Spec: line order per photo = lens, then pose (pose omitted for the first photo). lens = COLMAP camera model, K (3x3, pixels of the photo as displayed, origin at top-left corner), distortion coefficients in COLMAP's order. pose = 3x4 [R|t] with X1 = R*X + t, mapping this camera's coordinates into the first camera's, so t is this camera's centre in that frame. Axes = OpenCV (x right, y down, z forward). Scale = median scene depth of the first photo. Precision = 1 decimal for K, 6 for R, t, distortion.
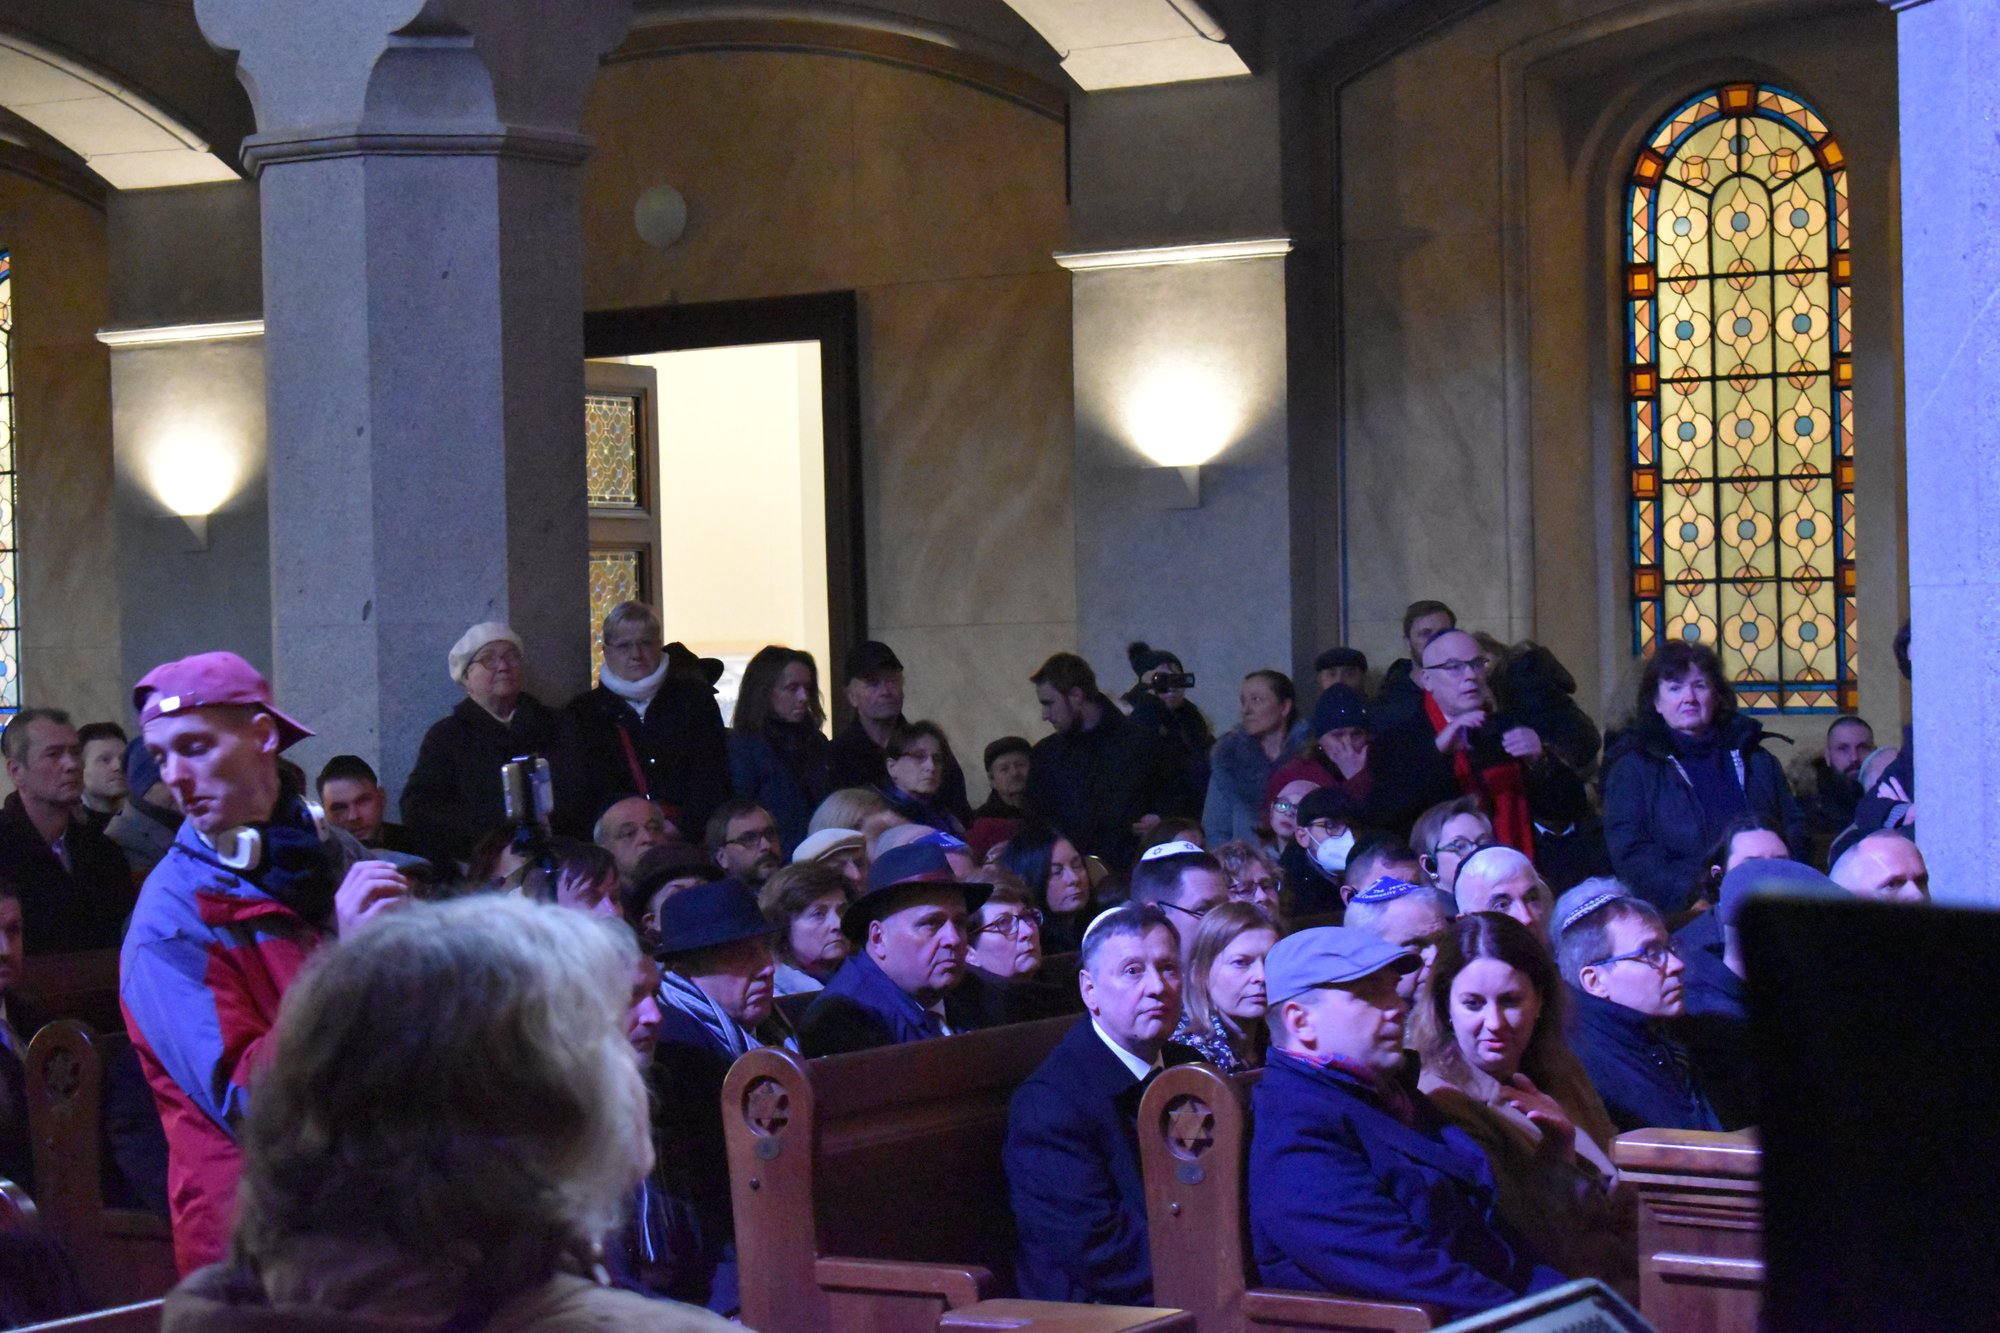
lens RADIAL K [[4272.9, 0, 1009.7], [0, 4272.9, 669.6], [0, 0, 1]] dist [0.034433, 0.345345]
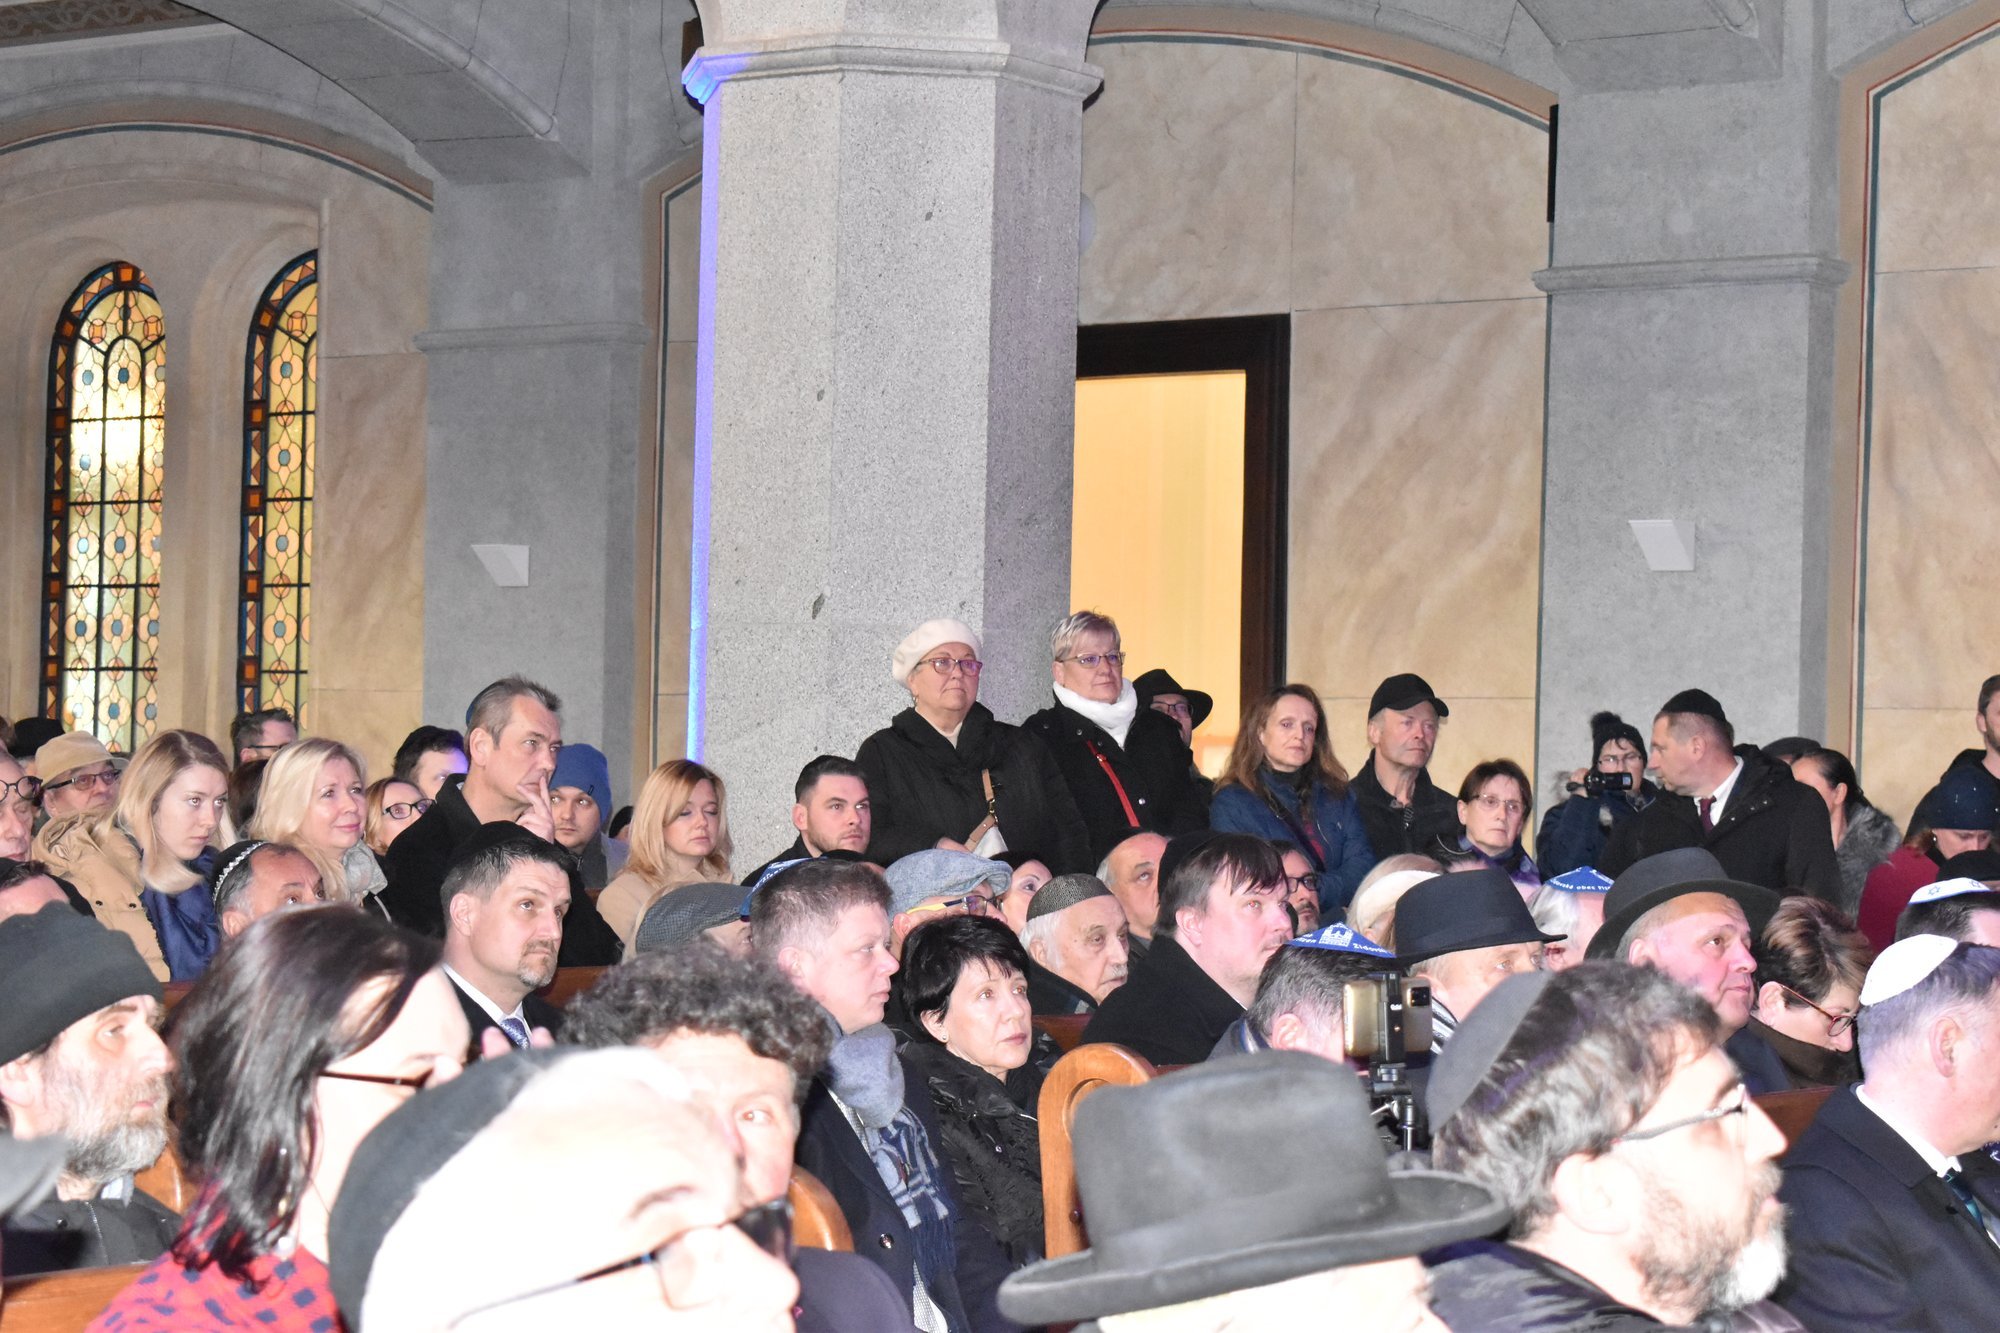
lens RADIAL K [[4415.0, 0, 998.1], [0, 4415.0, 692.6], [0, 0, 1]] dist [0.050696, 0.214288]
pose [[0.998019, 0.046252, -0.042648, -0.058312], [-0.047567, 0.998407, -0.030332, 0.021310], [0.041177, 0.032301, 0.998630, 0.098462]]
